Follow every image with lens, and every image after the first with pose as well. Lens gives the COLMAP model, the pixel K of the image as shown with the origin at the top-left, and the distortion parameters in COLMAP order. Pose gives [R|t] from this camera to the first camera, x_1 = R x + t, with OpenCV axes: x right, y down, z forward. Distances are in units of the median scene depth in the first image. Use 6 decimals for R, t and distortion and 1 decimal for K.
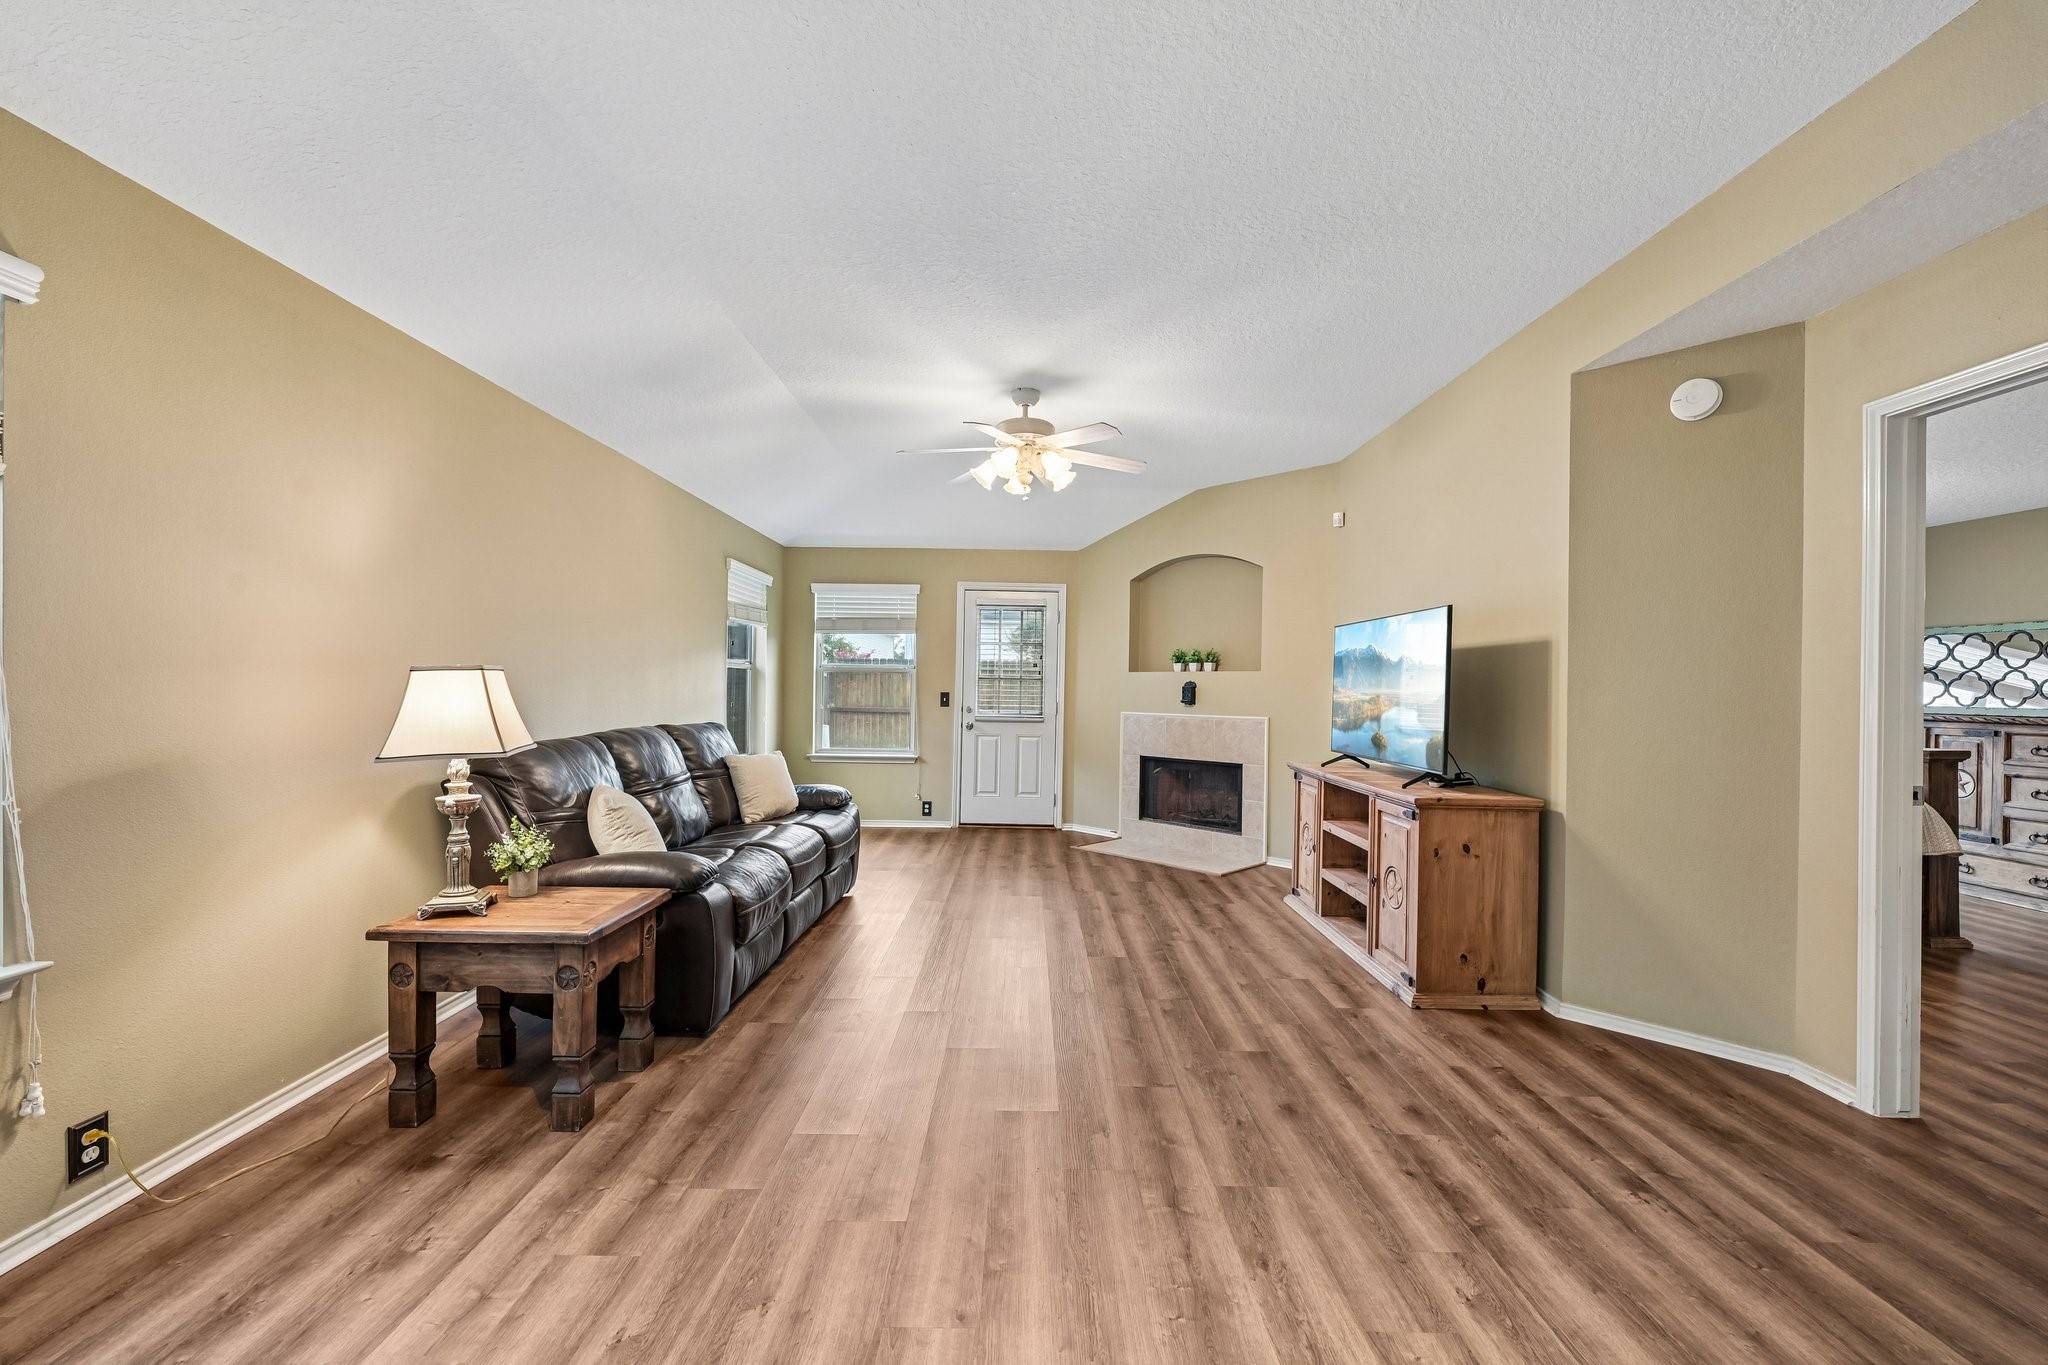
lens RADIAL K [[826.0, 0, 1025.5], [0, 826.0, 686.4], [0, 0, 1]] dist [-0.003274, -0.000209]
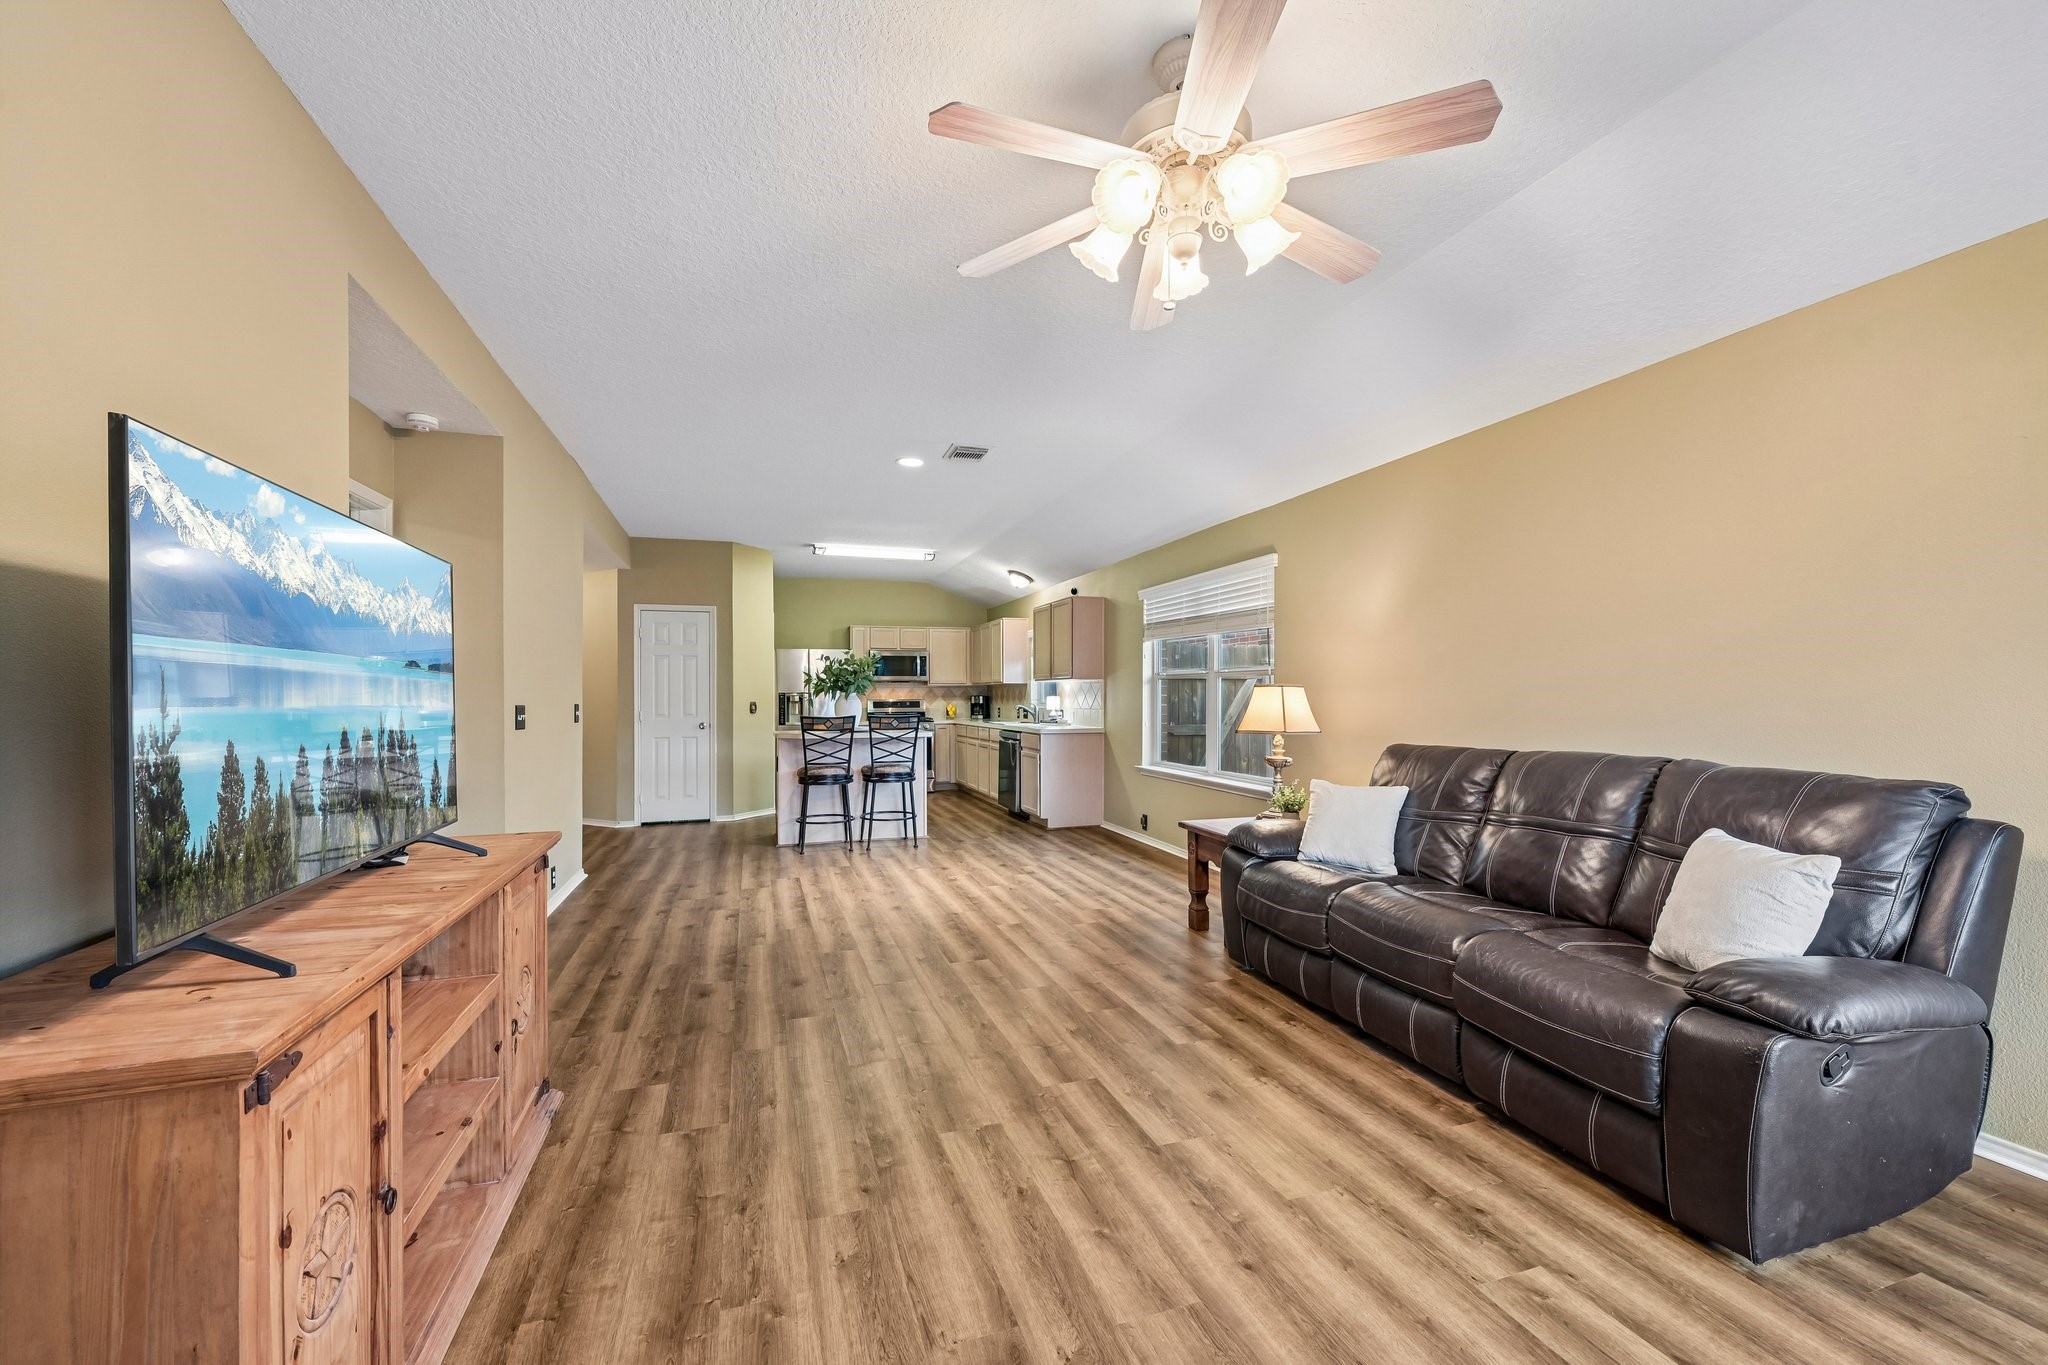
lens RADIAL K [[809.9, 0, 1023.8], [0, 809.9, 687.0], [0, 0, 1]] dist [-0.001198, 0.000036]
pose [[-0.947093, -0.011492, -0.320752, 0.236855], [-0.008106, 0.999896, -0.011888, 0.003720], [0.320856, -0.008659, -0.947089, 1.454981]]
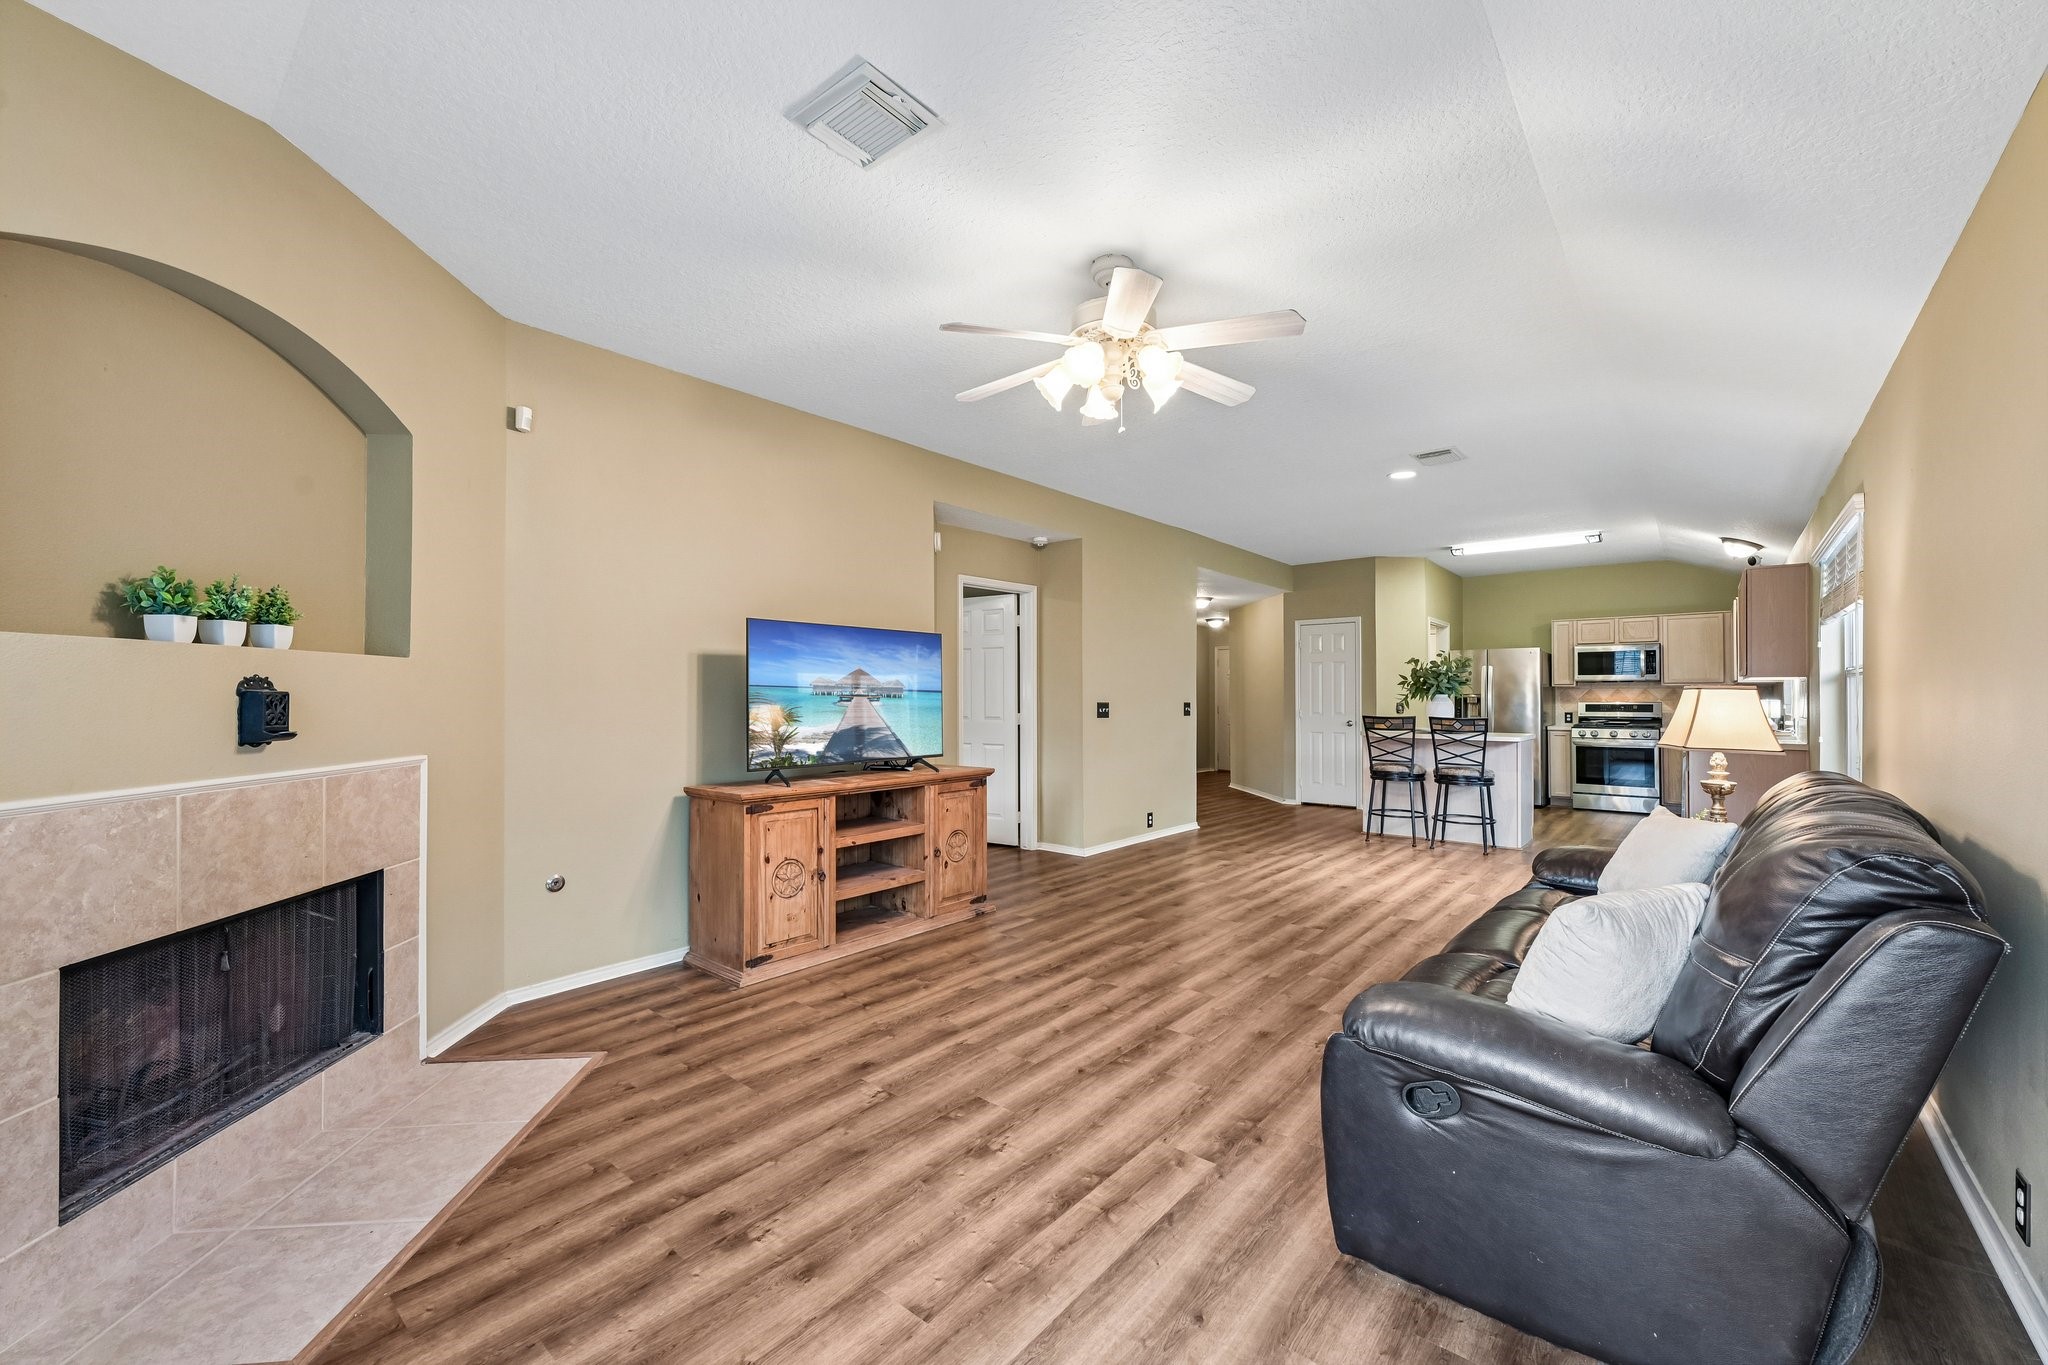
lens RADIAL K [[809.9, 0, 1023.8], [0, 809.9, 687.0], [0, 0, 1]] dist [-0.001198, 0.000036]
pose [[-0.764516, -0.005126, 0.644585, -0.391149], [-0.008741, 0.999959, -0.002416, -0.005531], [-0.644546, -0.007482, -0.764529, 1.617302]]
